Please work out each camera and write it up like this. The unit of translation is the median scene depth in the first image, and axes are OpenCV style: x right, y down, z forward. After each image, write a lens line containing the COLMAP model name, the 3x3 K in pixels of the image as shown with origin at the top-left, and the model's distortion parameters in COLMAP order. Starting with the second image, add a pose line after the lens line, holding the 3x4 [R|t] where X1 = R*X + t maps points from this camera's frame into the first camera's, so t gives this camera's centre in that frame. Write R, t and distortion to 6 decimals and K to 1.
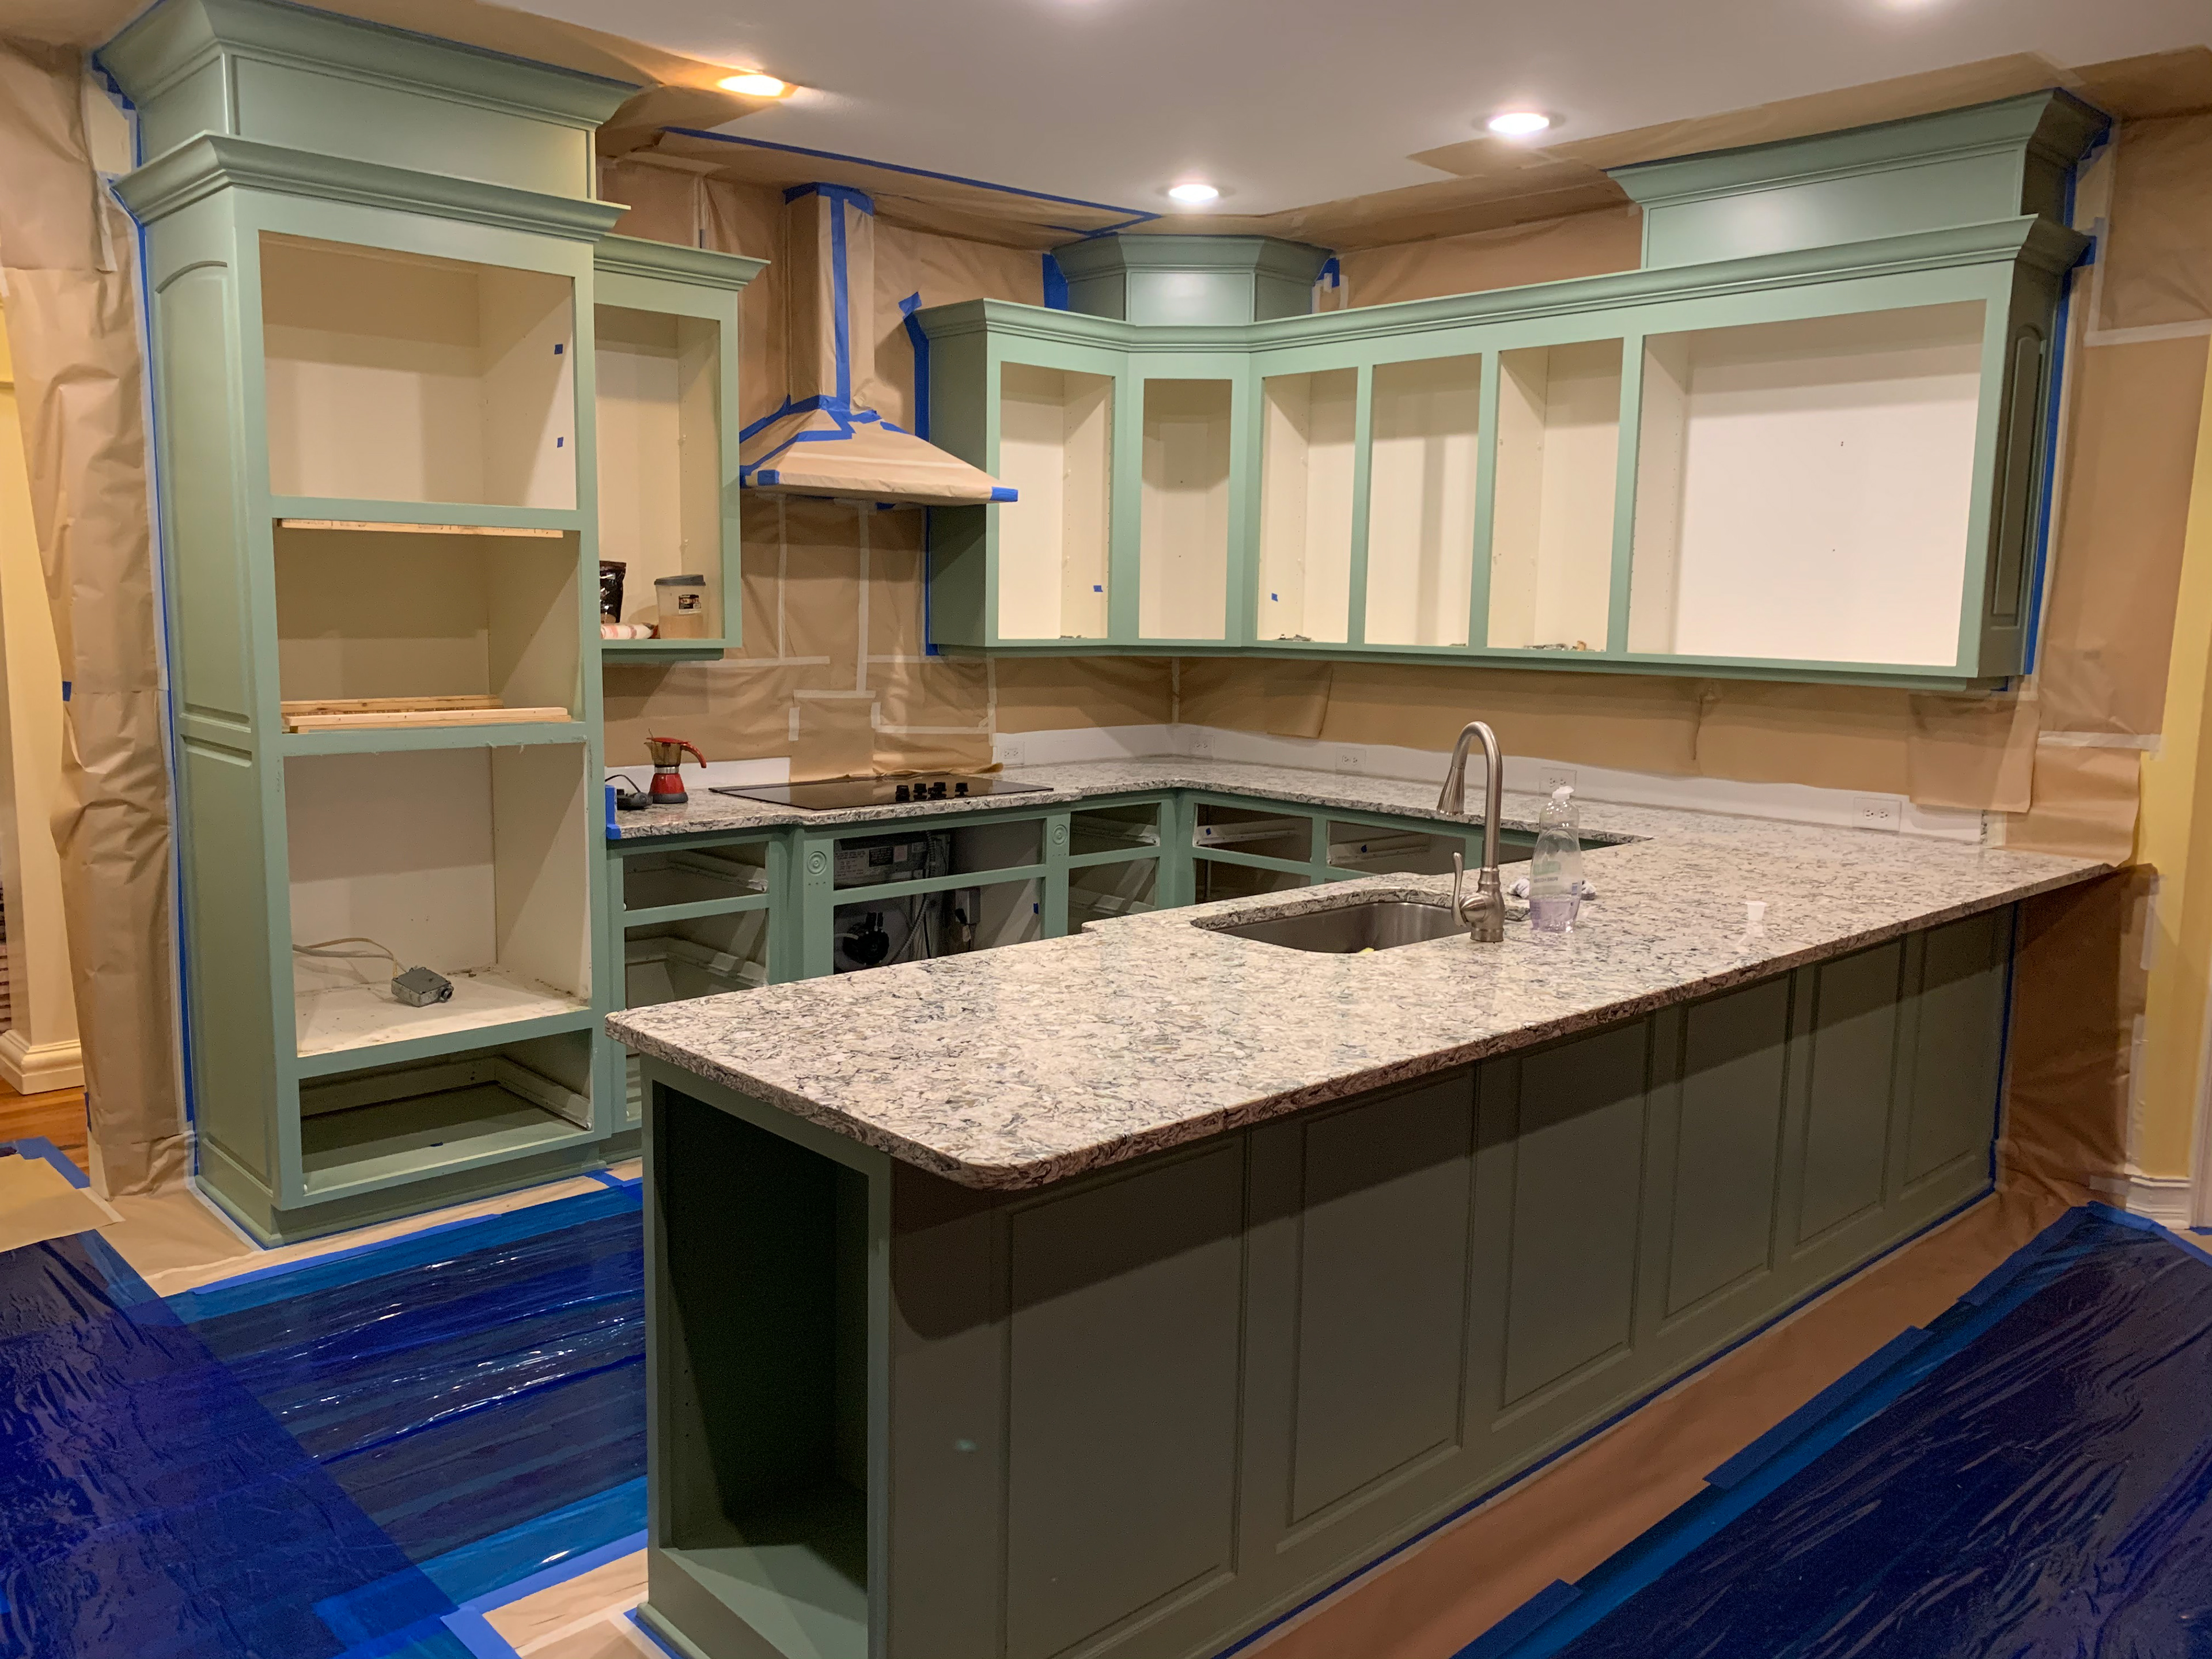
lens RADIAL K [[1685.5, 0, 1095.3], [0, 1685.5, 840.1], [0, 0, 1]] dist [0.049363, -0.056237]
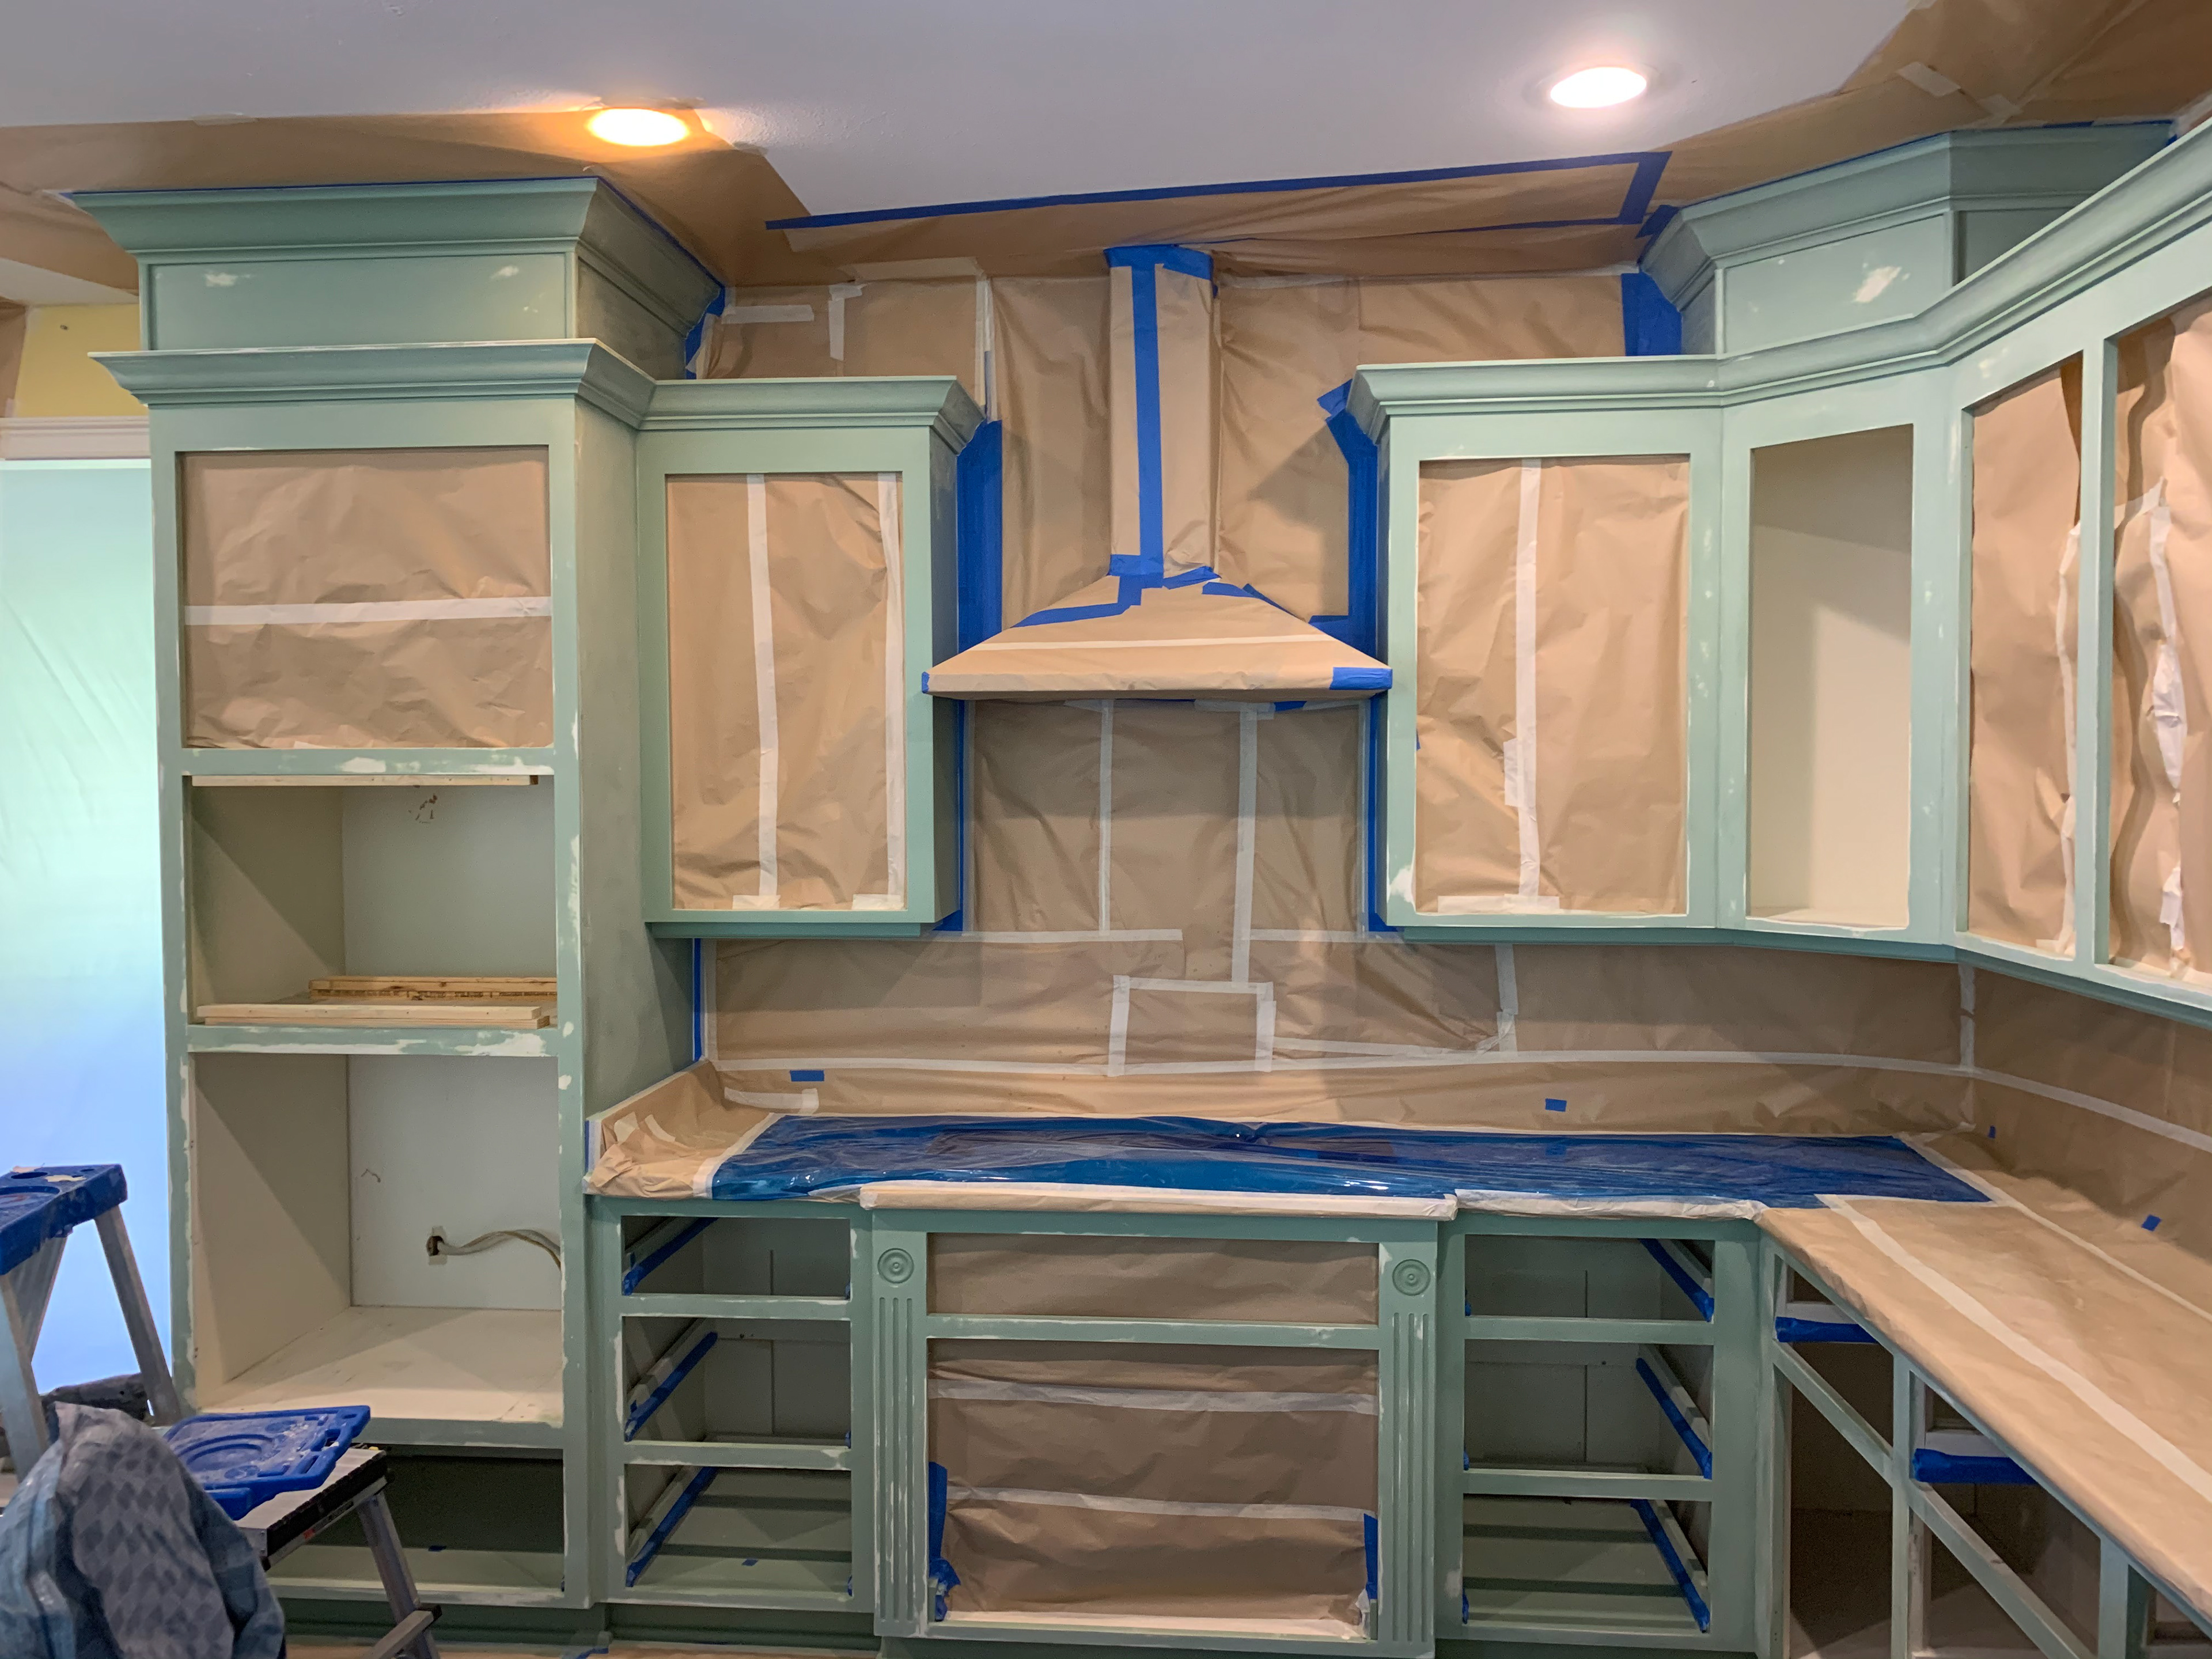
lens RADIAL K [[1685.5, 0, 1090.0], [0, 1685.5, 821.6], [0, 0, 1]] dist [0.049363, -0.056237]
pose [[0.667730, 0.005926, -0.744380, 0.336535], [-0.092513, 0.992877, -0.075083, -0.104553], [0.738632, 0.119000, 0.663522, 0.559043]]
